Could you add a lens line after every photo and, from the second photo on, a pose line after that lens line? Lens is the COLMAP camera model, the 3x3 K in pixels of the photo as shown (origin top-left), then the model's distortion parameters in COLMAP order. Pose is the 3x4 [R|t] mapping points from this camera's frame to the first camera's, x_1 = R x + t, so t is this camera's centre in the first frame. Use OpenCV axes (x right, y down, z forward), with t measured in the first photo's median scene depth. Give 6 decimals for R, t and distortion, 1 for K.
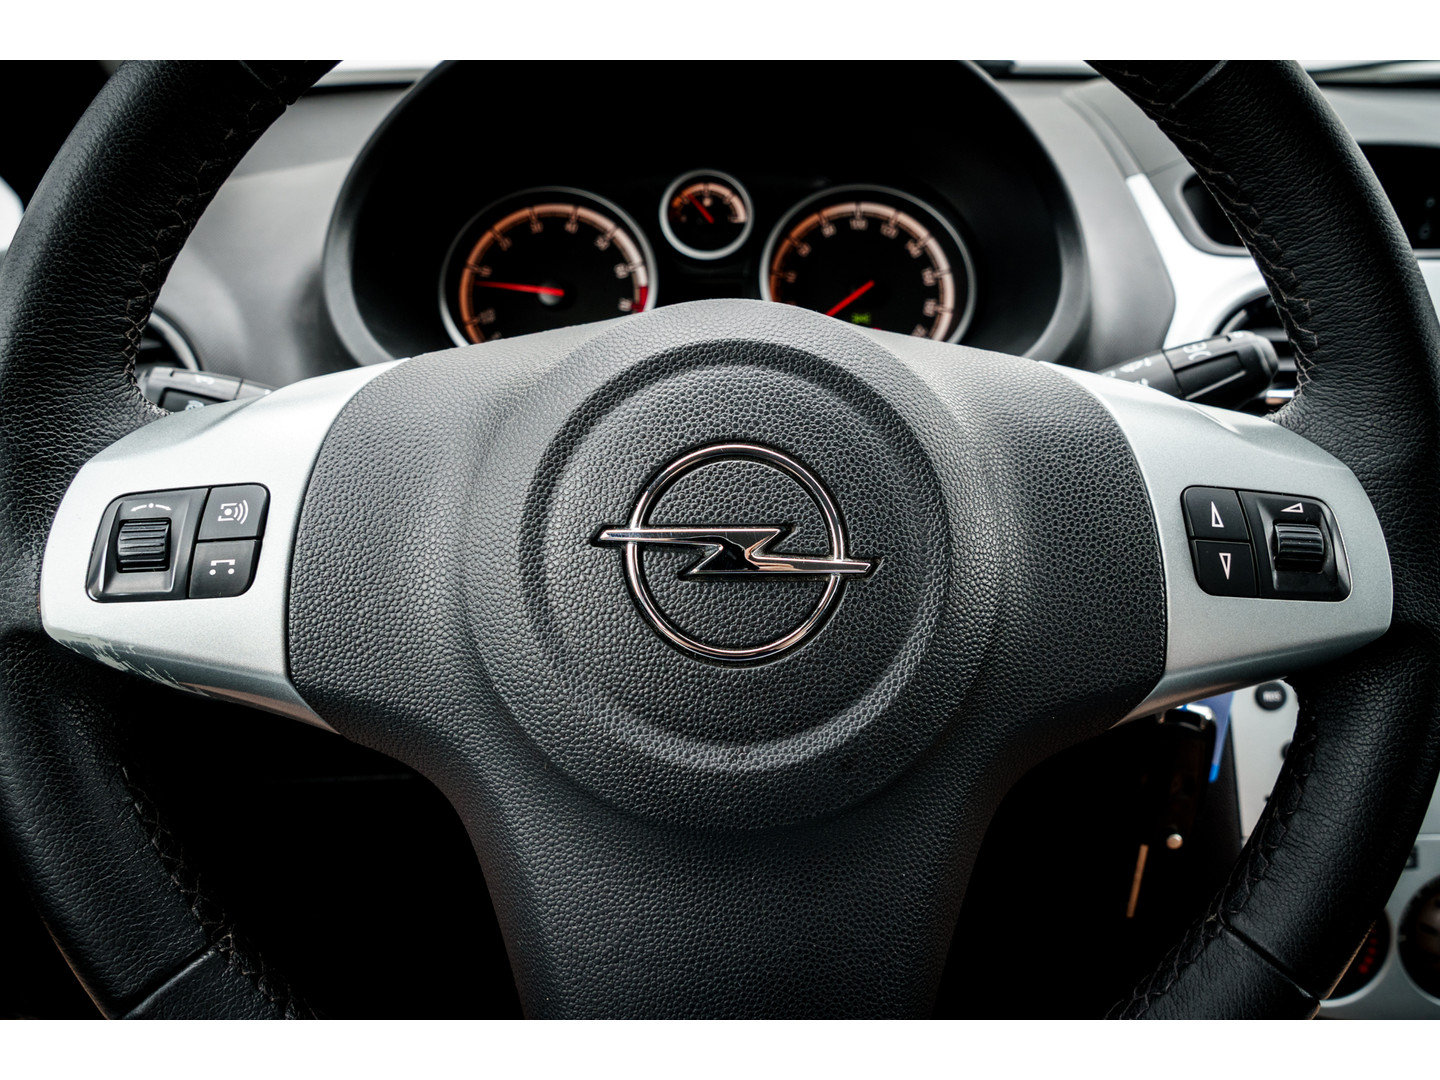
lens RADIAL K [[1137.3, 0, 720.4], [0, 1137.3, 539.0], [0, 0, 1]] dist [-0.066064, -0.002102]
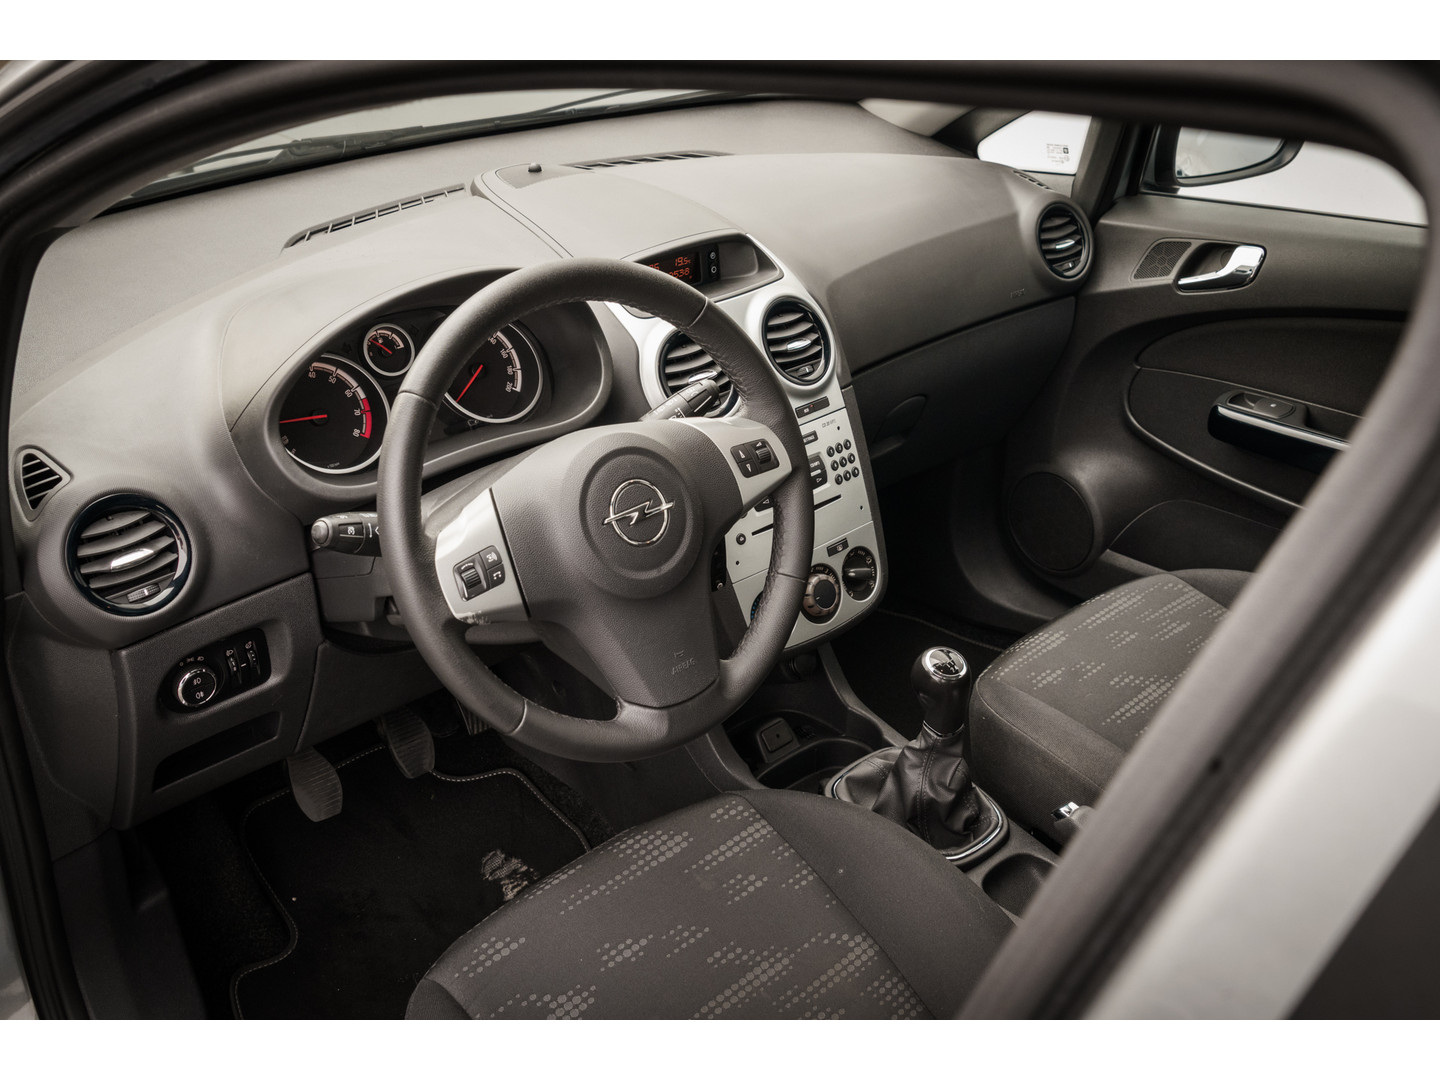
lens RADIAL K [[1462.4, 0, 720.4], [0, 1462.4, 539.9], [0, 0, 1]] dist [0.001414, 0.000000]
pose [[0.754885, -0.340750, 0.560391, -2.078244], [0.279234, 0.940112, 0.195495, -0.636762], [-0.593445, 0.008904, 0.804825, -2.388668]]
